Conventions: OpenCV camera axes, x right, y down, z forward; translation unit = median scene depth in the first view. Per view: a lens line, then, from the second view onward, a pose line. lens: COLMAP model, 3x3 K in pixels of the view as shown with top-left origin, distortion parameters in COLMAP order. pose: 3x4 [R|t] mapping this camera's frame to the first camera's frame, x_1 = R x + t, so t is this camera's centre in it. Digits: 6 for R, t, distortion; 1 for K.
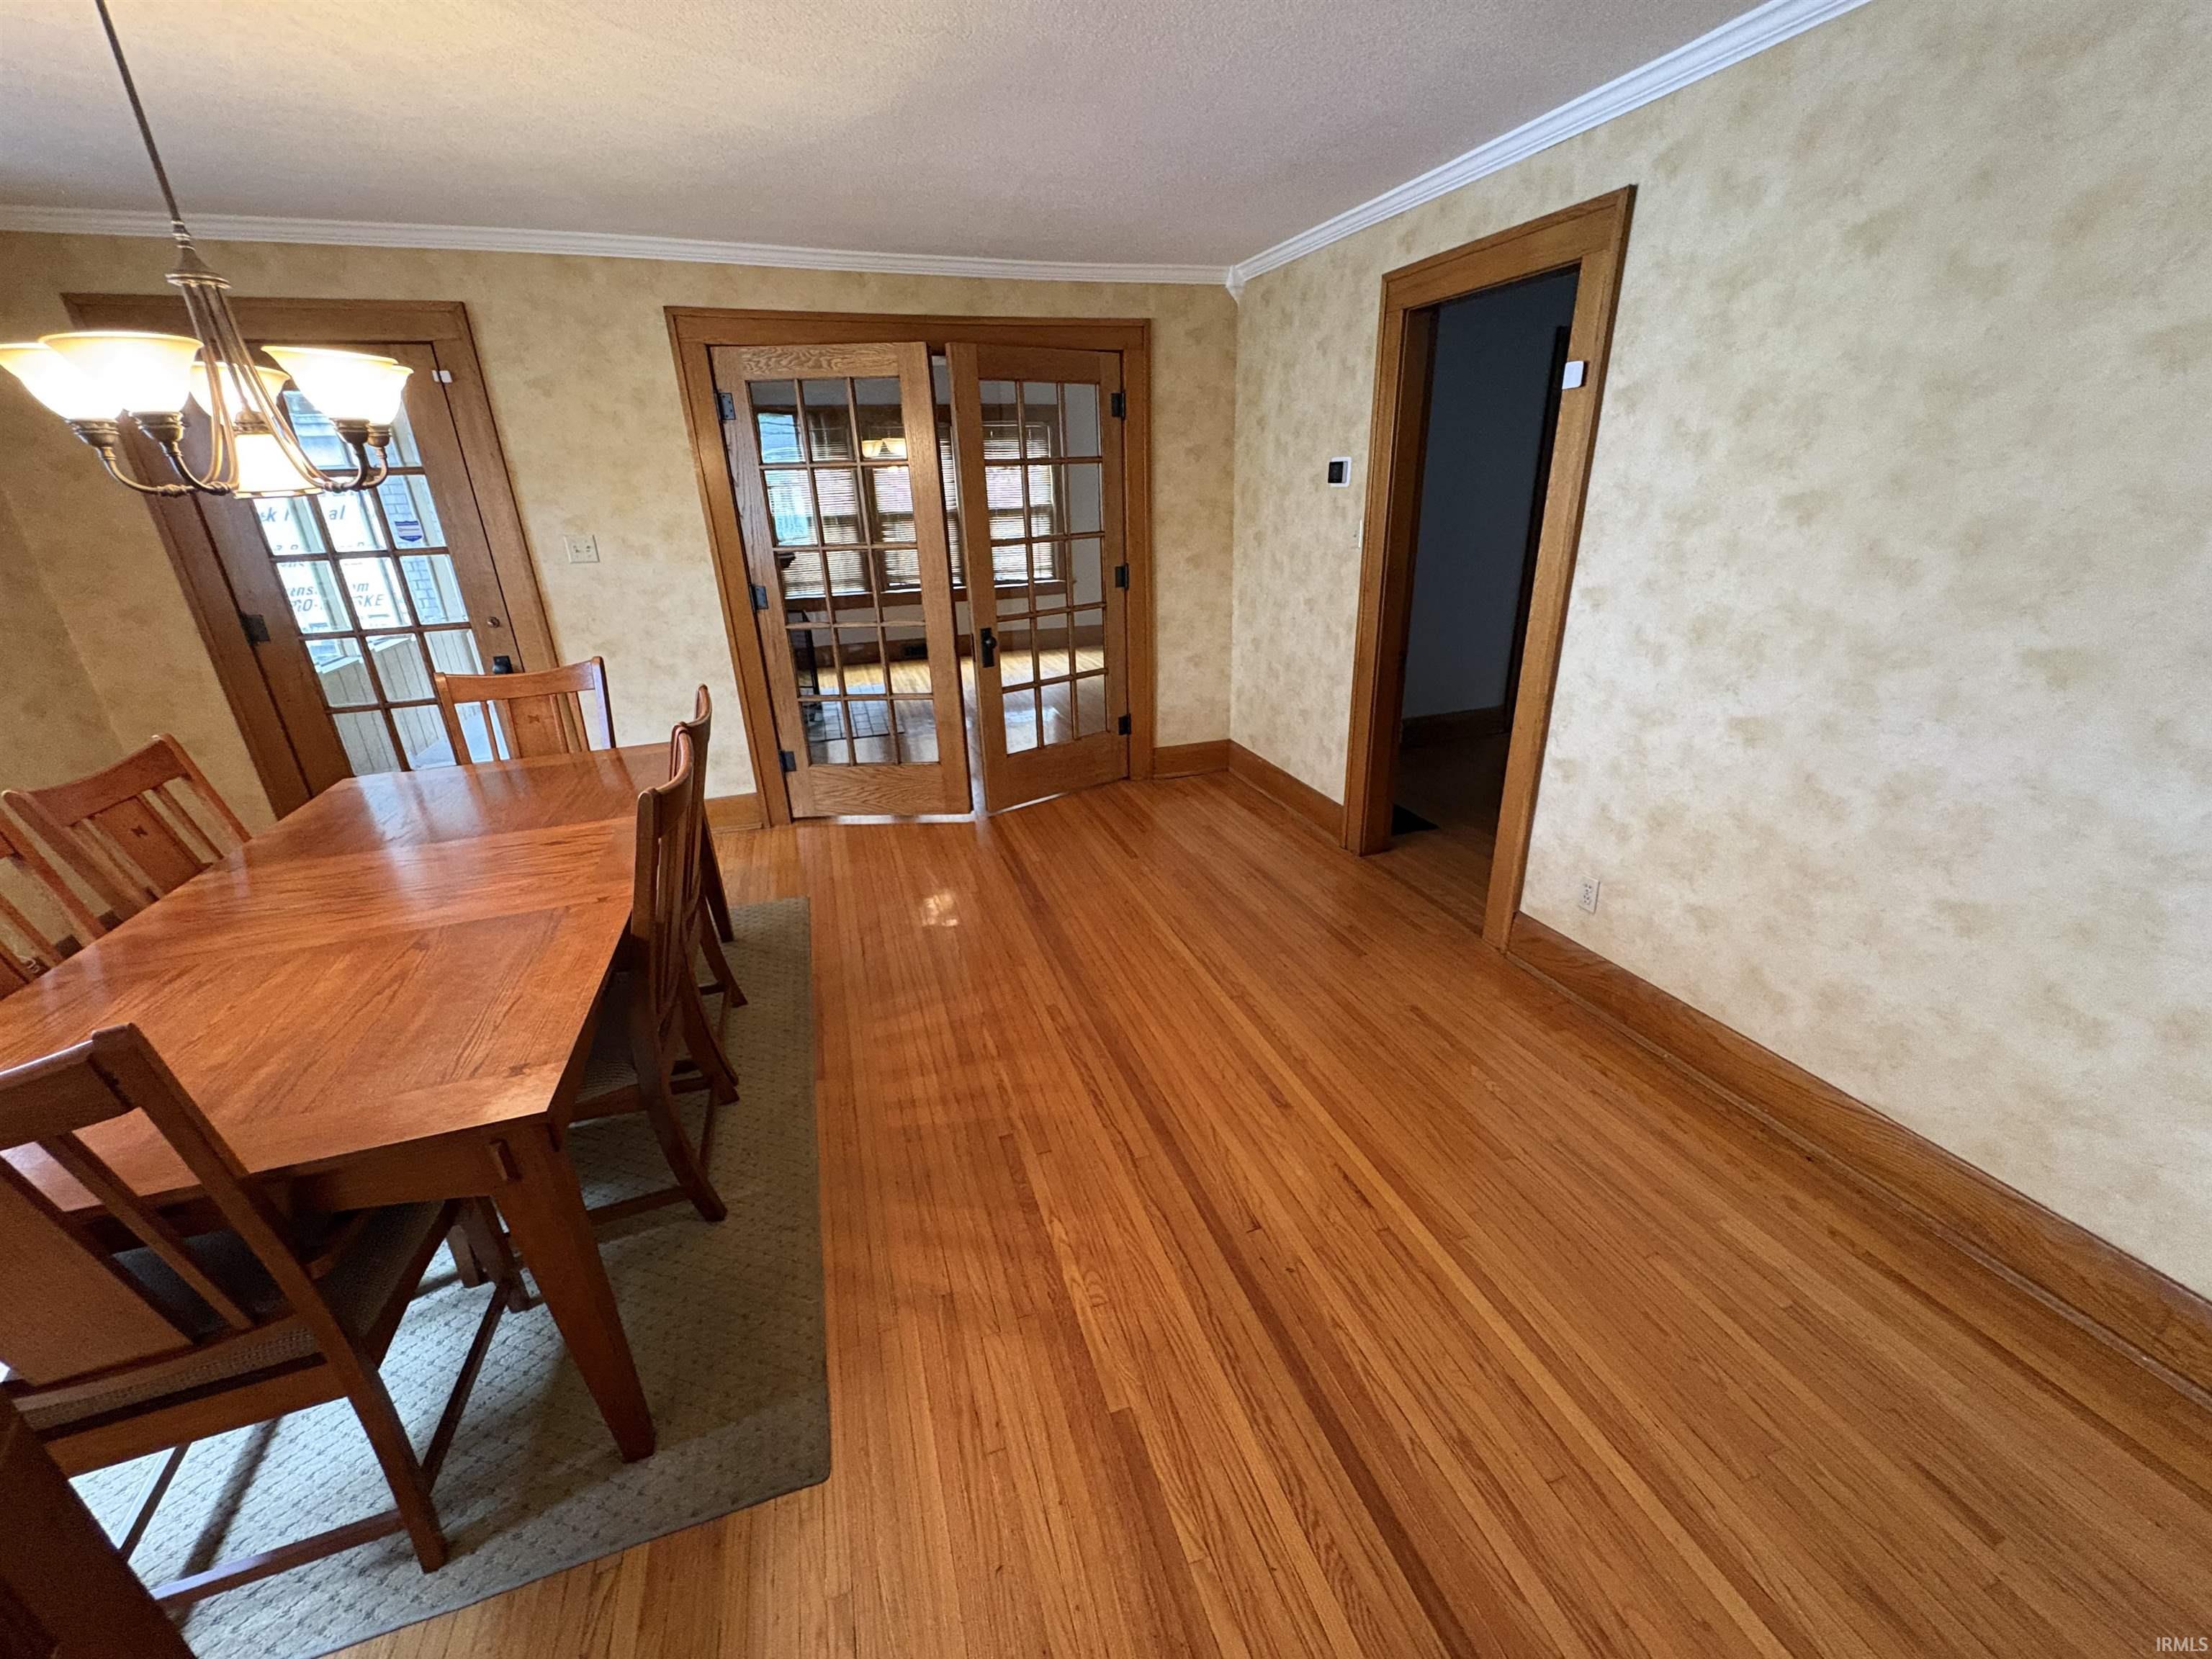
lens RADIAL K [[880.2, 0, 1107.4], [0, 880.2, 831.0], [0, 0, 1]] dist [0.000265, -0.000763]
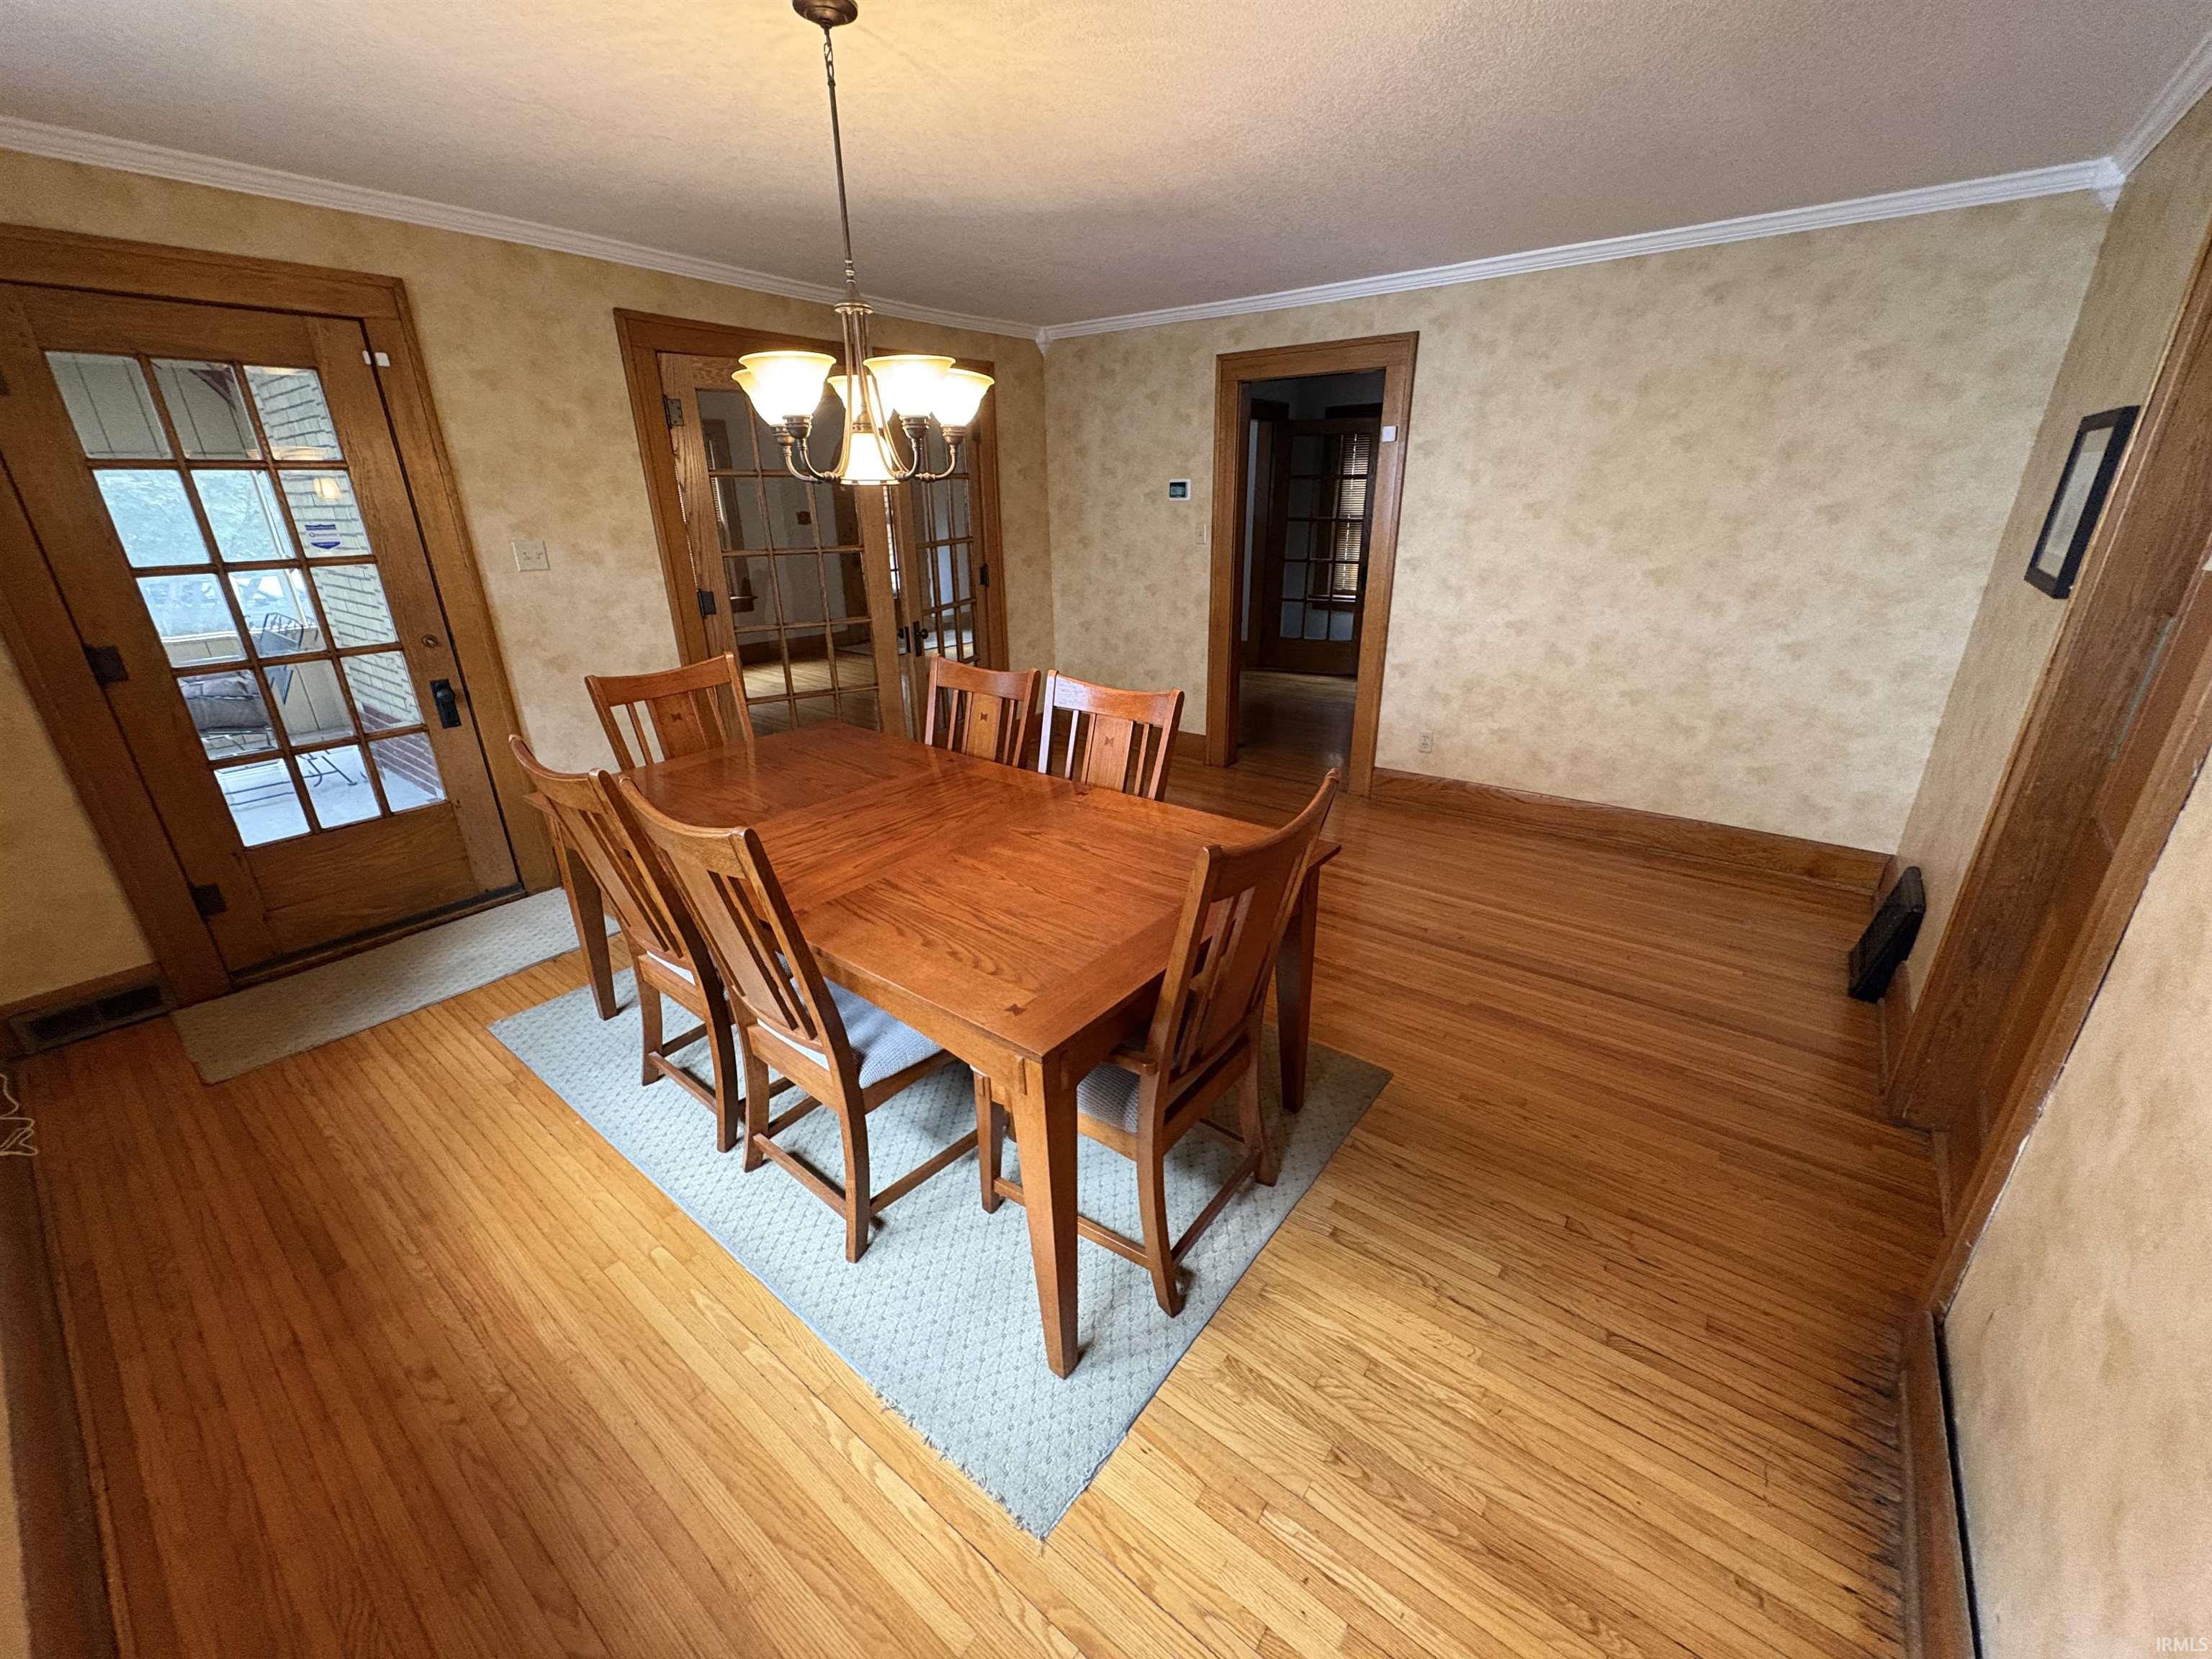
lens RADIAL K [[880.2, 0, 1103.8], [0, 880.2, 831.8], [0, 0, 1]] dist [0.000265, -0.000763]
pose [[0.834097, -0.181589, 0.520872, -0.769243], [0.194618, 0.980416, 0.030147, 0.062363], [-0.516146, 0.076225, 0.853102, -0.087344]]
